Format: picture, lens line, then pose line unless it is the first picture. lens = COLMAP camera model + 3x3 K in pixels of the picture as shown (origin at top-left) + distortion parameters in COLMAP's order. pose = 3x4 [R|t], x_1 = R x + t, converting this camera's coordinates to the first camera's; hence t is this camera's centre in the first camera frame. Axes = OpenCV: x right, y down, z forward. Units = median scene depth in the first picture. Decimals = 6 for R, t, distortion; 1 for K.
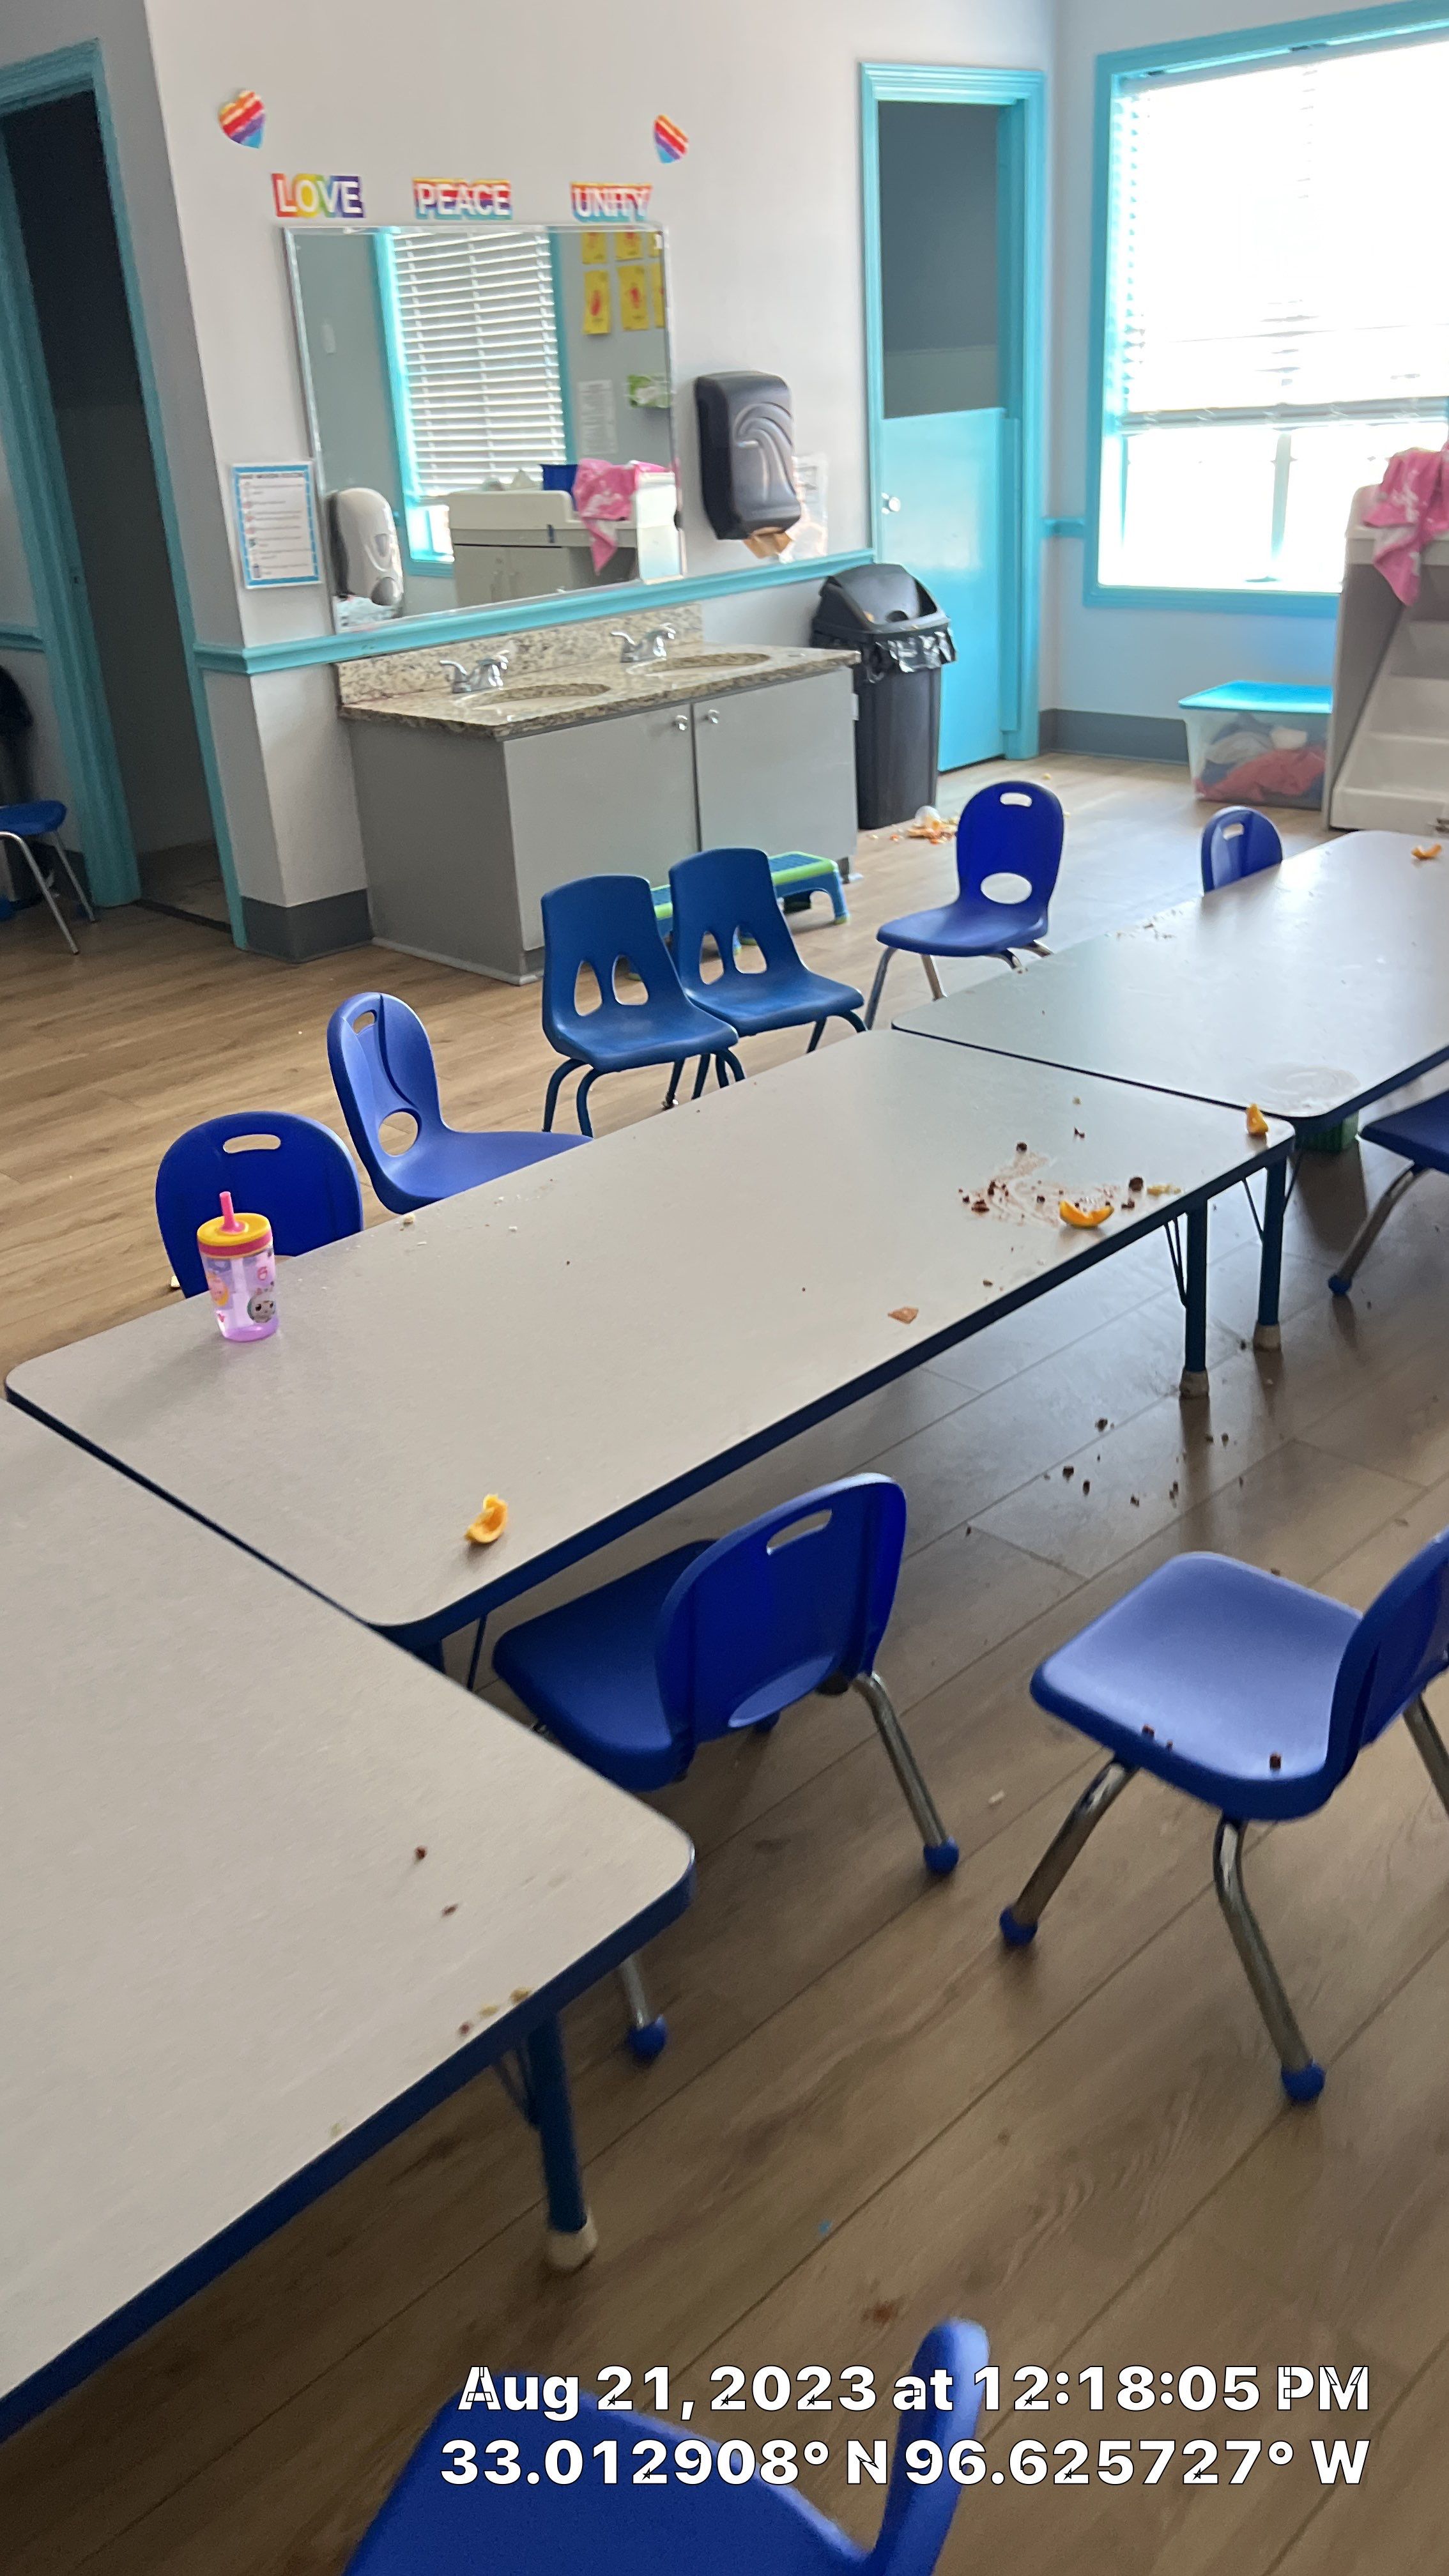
lens RADIAL K [[1946.2, 0, 727.1], [0, 1946.2, 1288.9], [0, 0, 1]] dist [0.001769, -0.013388]
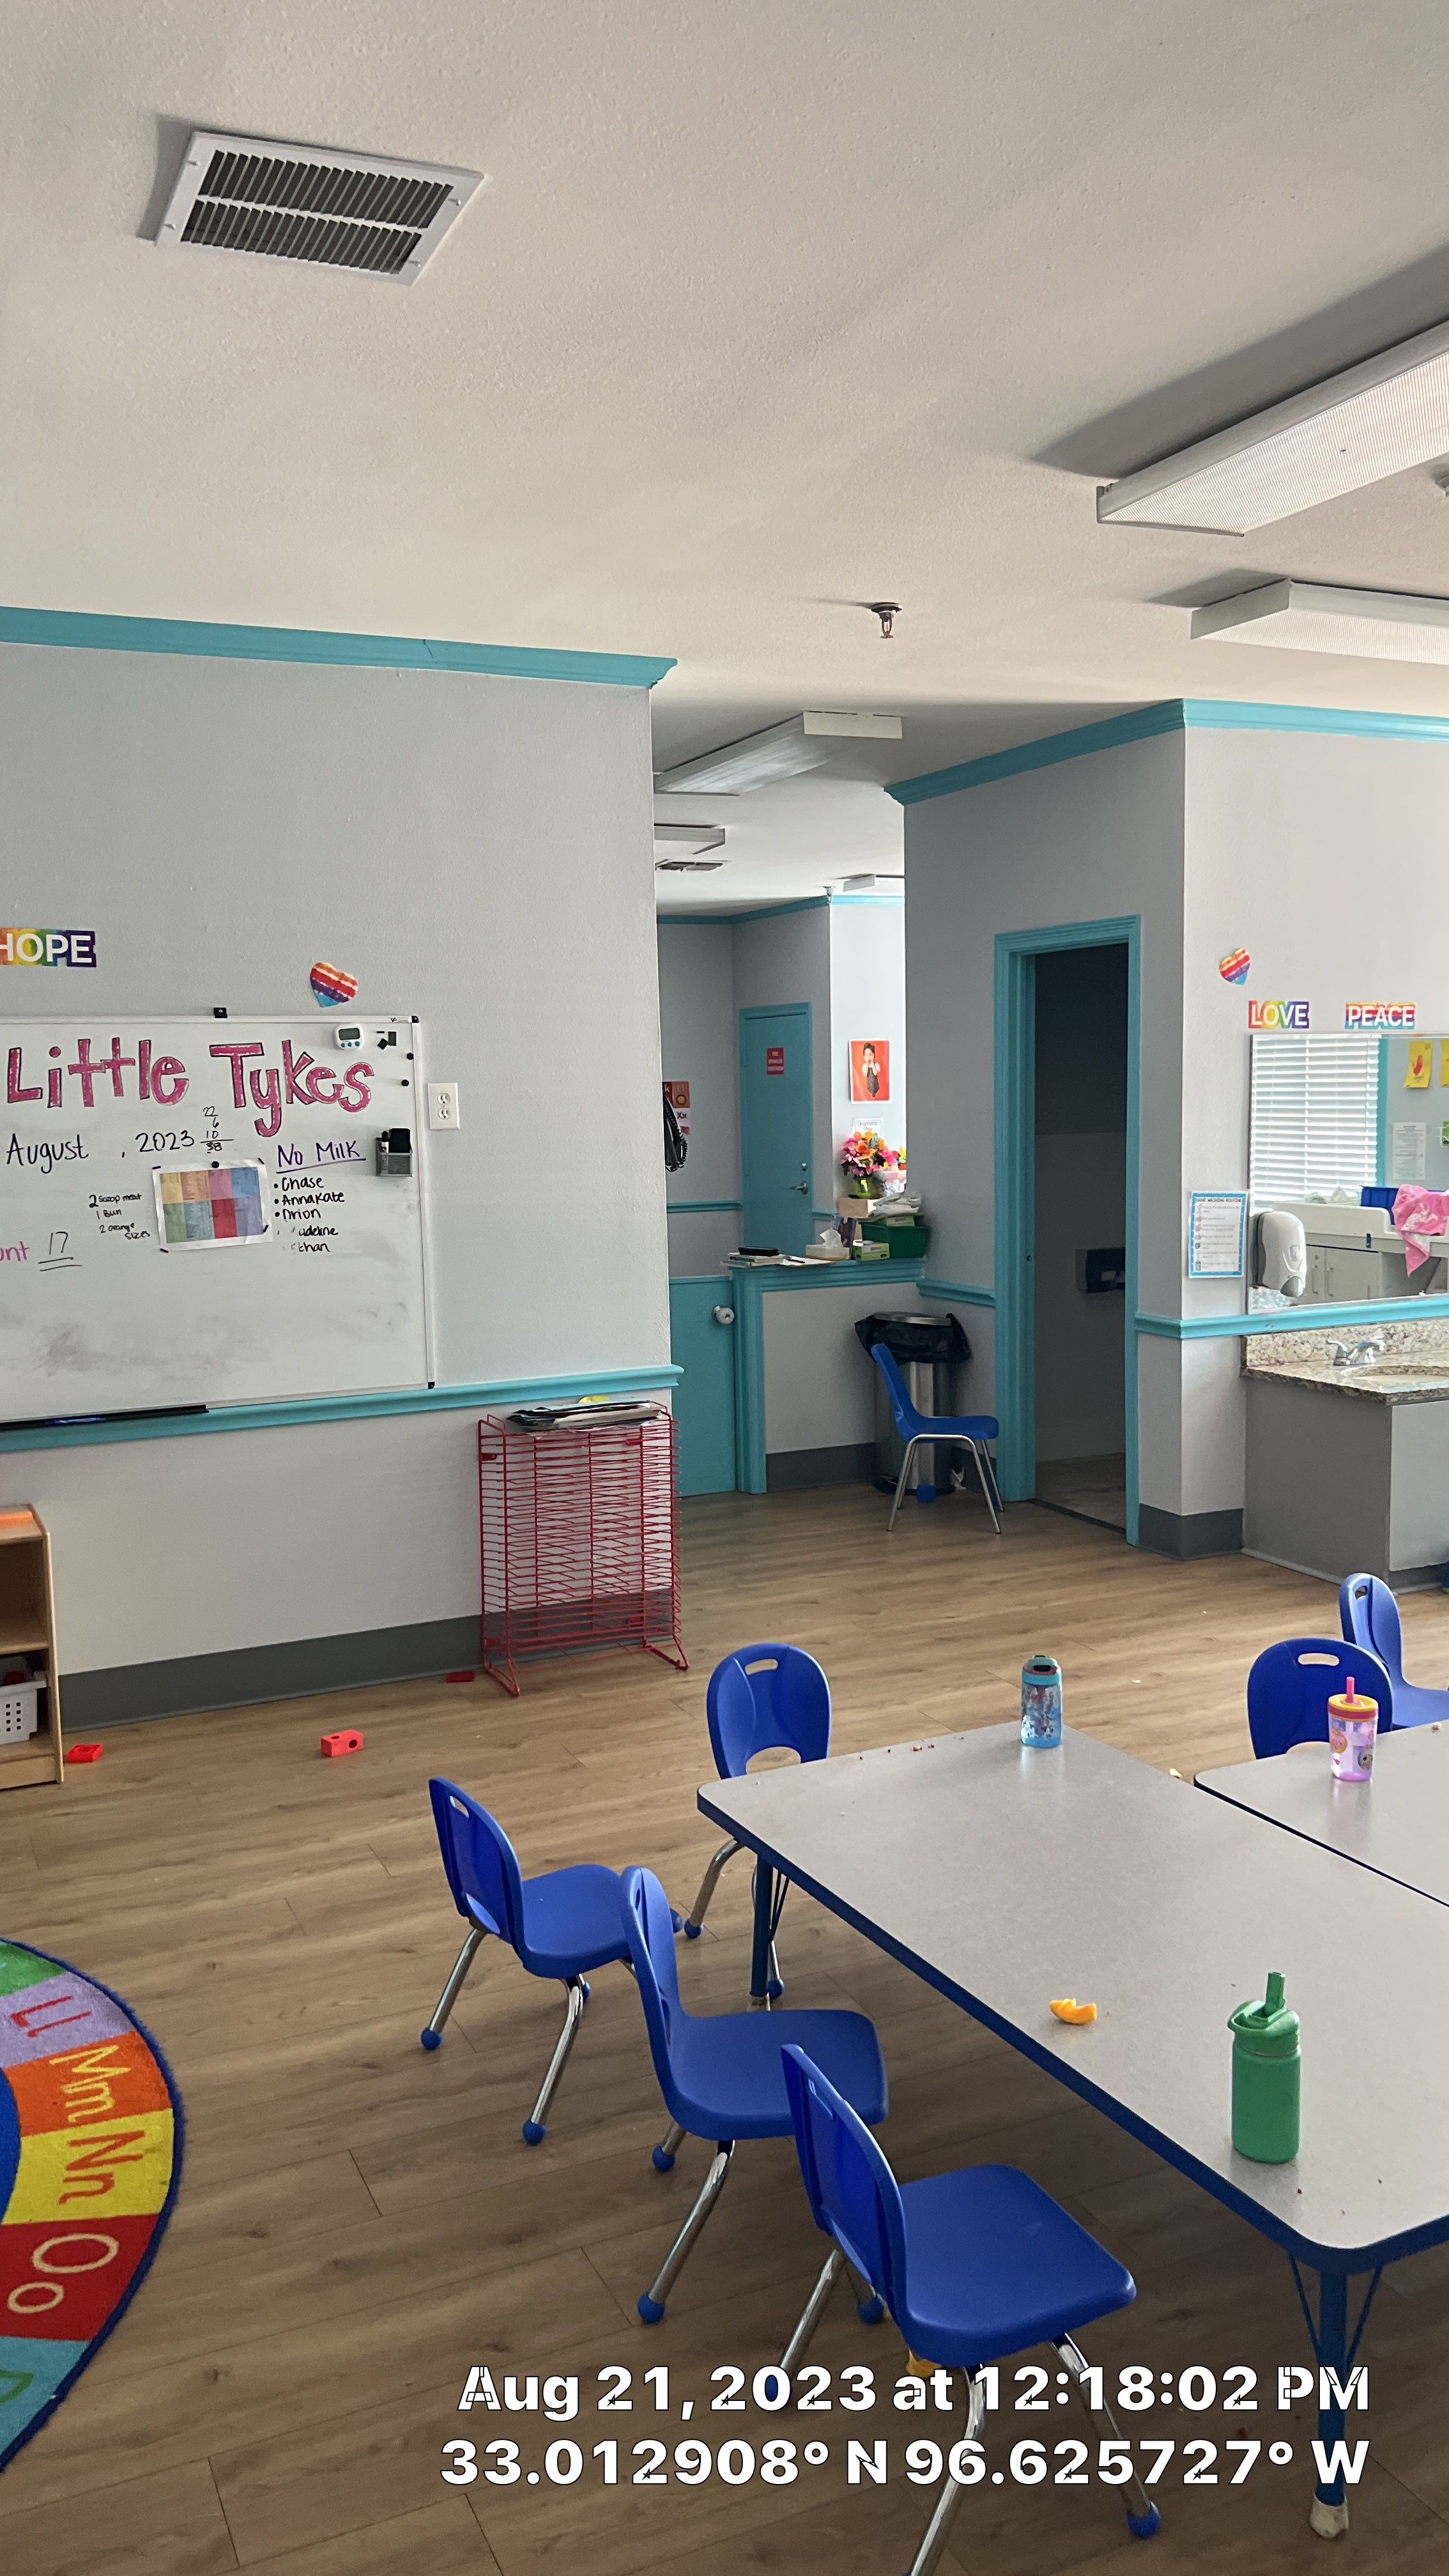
lens RADIAL K [[1946.2, 0, 719.9], [0, 1946.2, 1296.2], [0, 0, 1]] dist [0.001769, -0.013388]
pose [[0.942053, 0.074721, -0.327037, -0.109314], [-0.174261, 0.942026, -0.286740, 0.085341], [0.286652, 0.327114, 0.900459, -0.272831]]
